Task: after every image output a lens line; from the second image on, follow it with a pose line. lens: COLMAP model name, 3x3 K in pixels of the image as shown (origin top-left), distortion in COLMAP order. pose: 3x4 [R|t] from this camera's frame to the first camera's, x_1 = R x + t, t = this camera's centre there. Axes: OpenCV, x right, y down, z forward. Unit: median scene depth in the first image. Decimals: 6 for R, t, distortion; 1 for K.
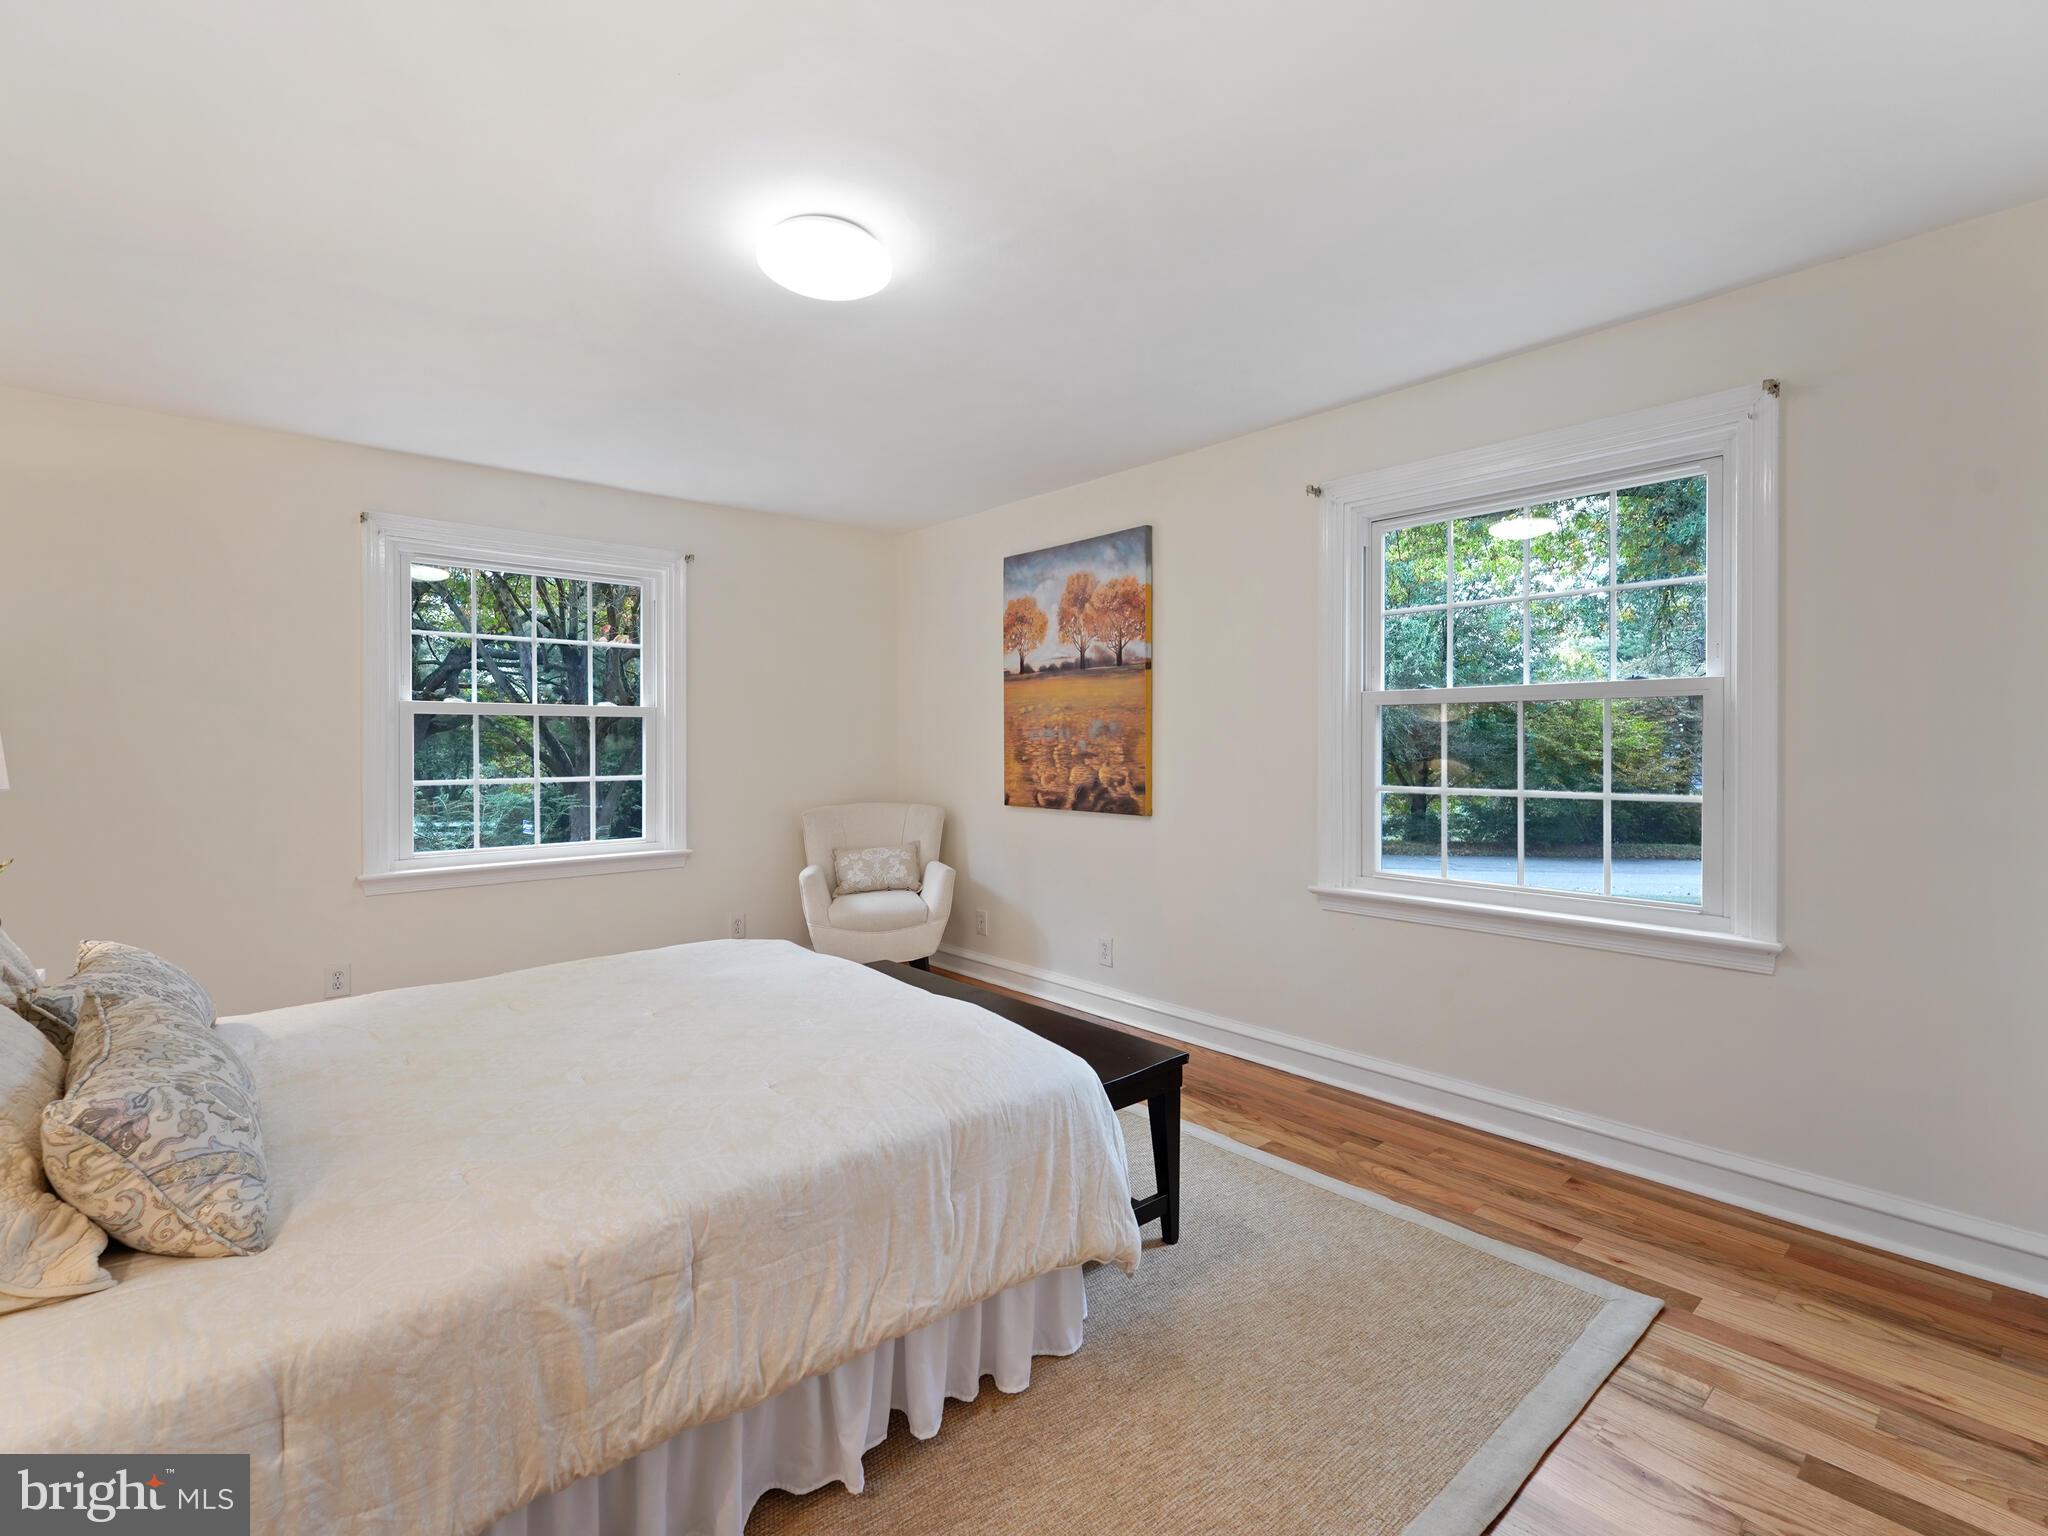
lens RADIAL K [[955.7, 0, 1029.0], [0, 955.7, 752.5], [0, 0, 1]] dist [0.002286, 0.000198]
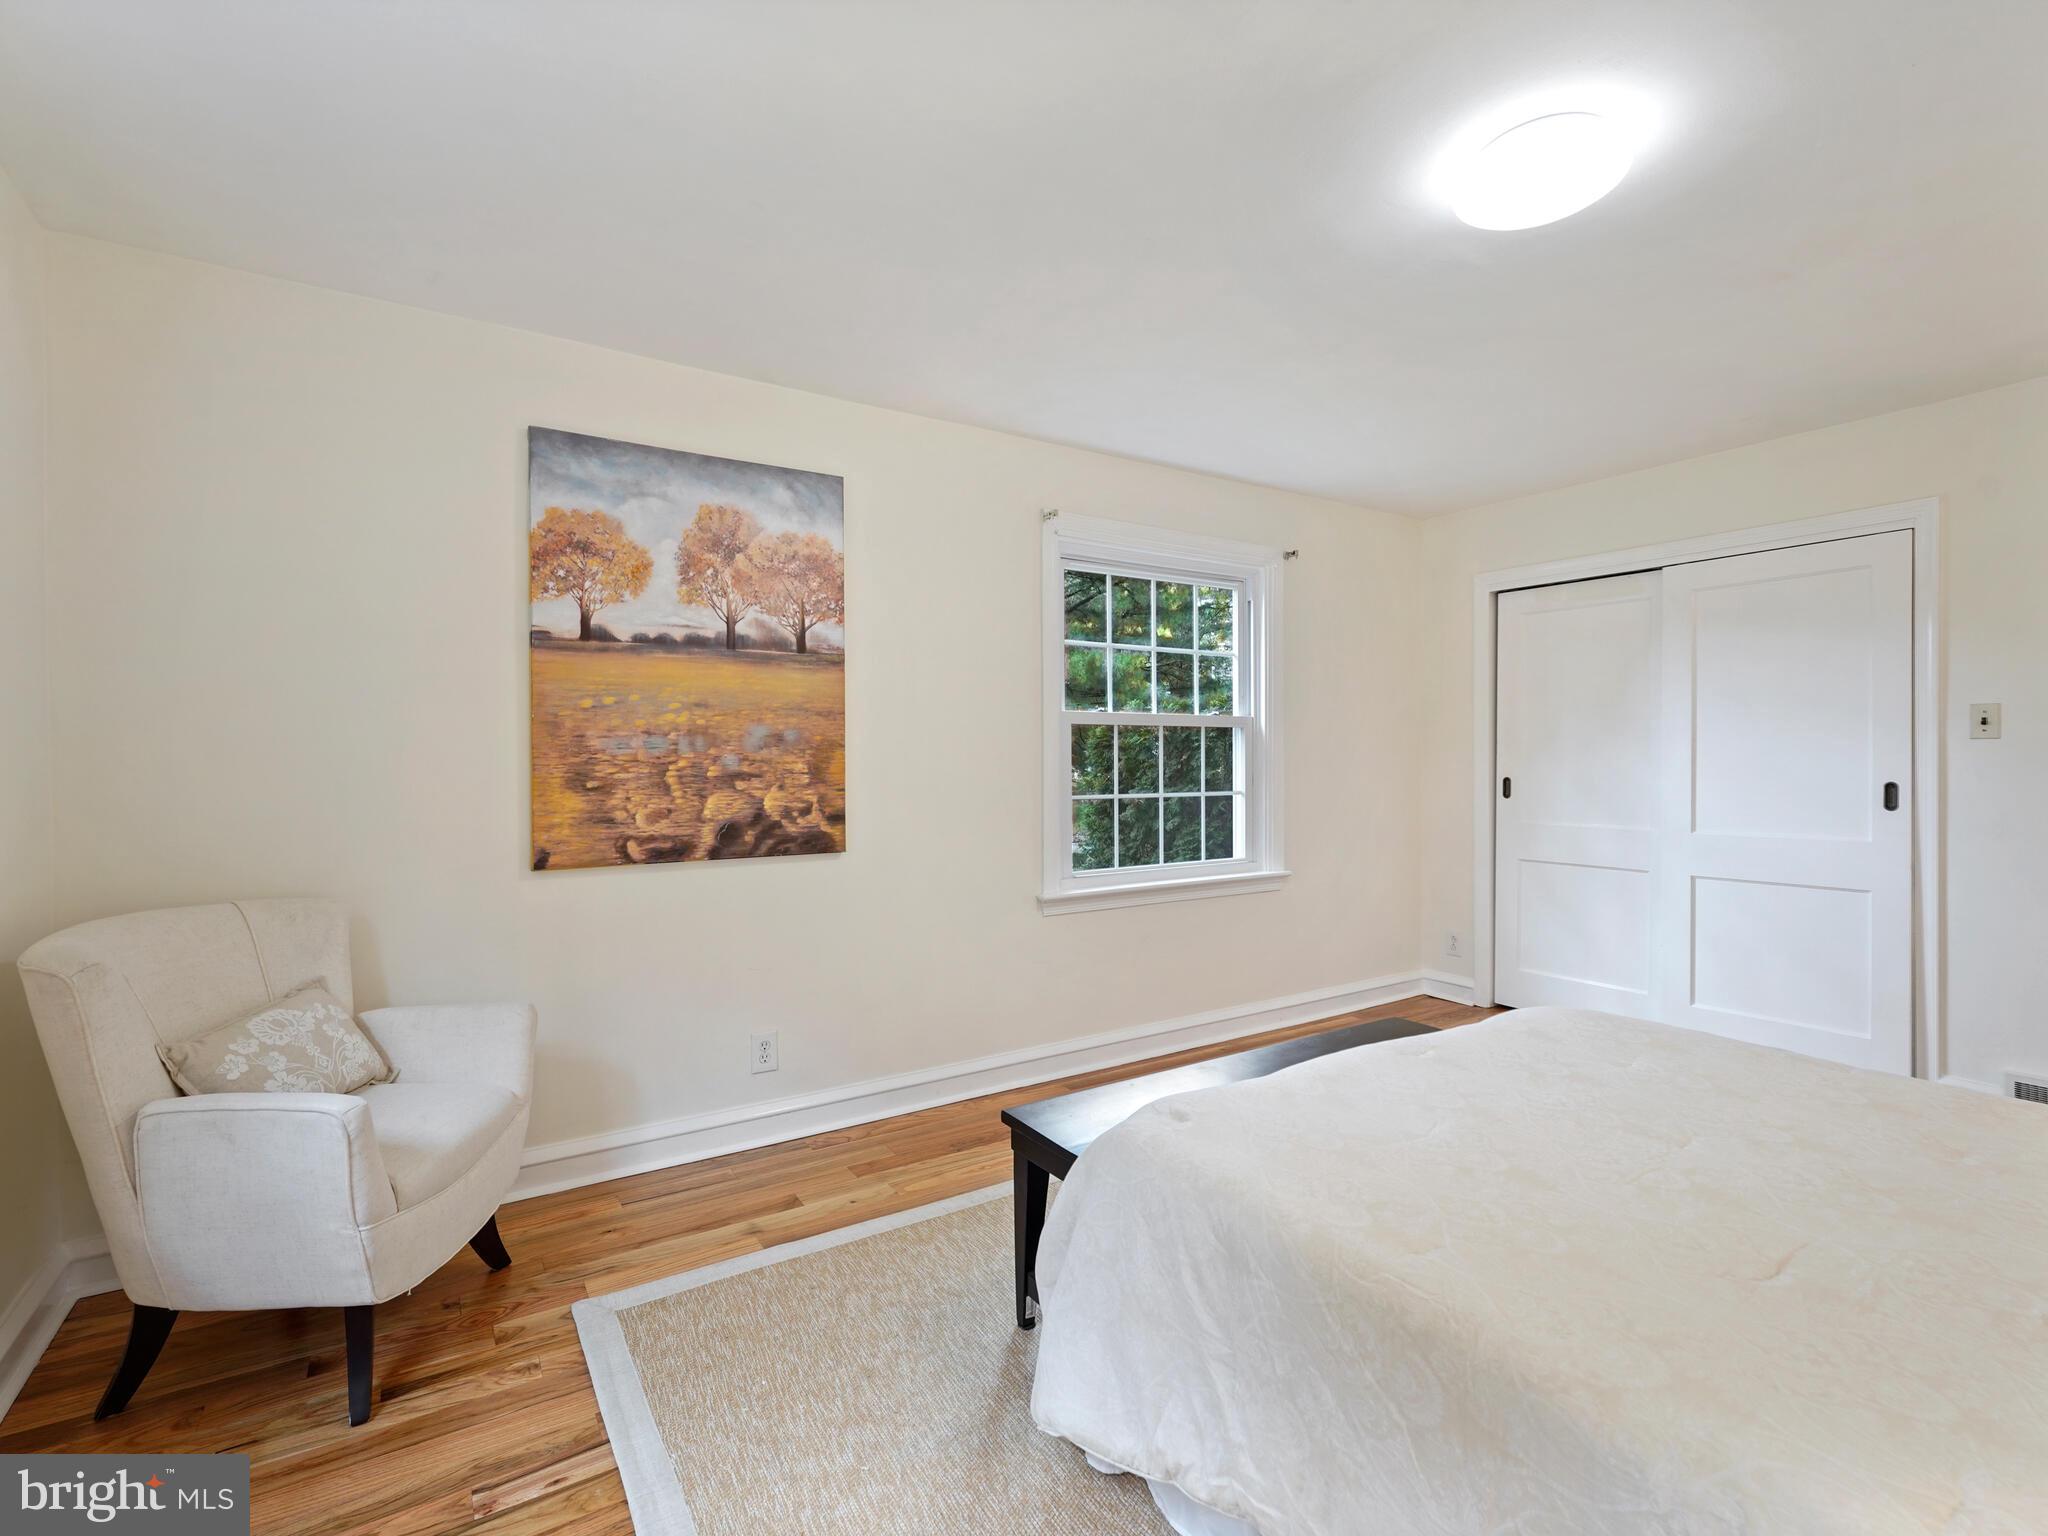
lens RADIAL K [[955.7, 0, 1026.7], [0, 955.7, 770.0], [0, 0, 1]] dist [0.002286, 0.000198]
pose [[0.144079, -0.009704, 0.989519, -0.582272], [0.016374, 0.999838, 0.007421, -0.003152], [-0.989431, 0.015134, 0.144214, 0.691440]]
